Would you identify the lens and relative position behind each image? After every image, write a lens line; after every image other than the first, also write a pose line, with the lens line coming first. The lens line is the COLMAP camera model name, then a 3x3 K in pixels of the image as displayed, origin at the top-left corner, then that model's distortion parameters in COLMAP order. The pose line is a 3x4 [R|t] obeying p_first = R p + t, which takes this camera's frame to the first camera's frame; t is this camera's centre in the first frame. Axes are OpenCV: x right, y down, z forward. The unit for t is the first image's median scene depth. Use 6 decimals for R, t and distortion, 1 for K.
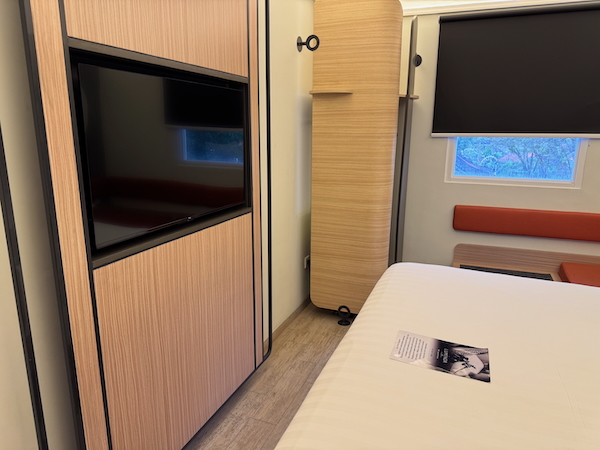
lens RADIAL K [[423.2, 0, 303.8], [0, 423.2, 230.0], [0, 0, 1]] dist [0.064131, -0.063636]
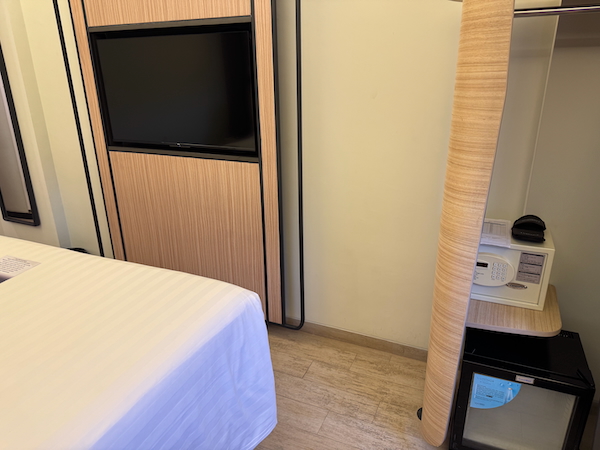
lens RADIAL K [[423.2, 0, 301.6], [0, 423.2, 227.5], [0, 0, 1]] dist [0.064131, -0.063636]
pose [[-0.051392, 0.335416, -0.940667, 1.013768], [-0.218266, 0.915369, 0.338320, -0.314814], [0.974535, 0.222702, 0.026167, 1.359011]]
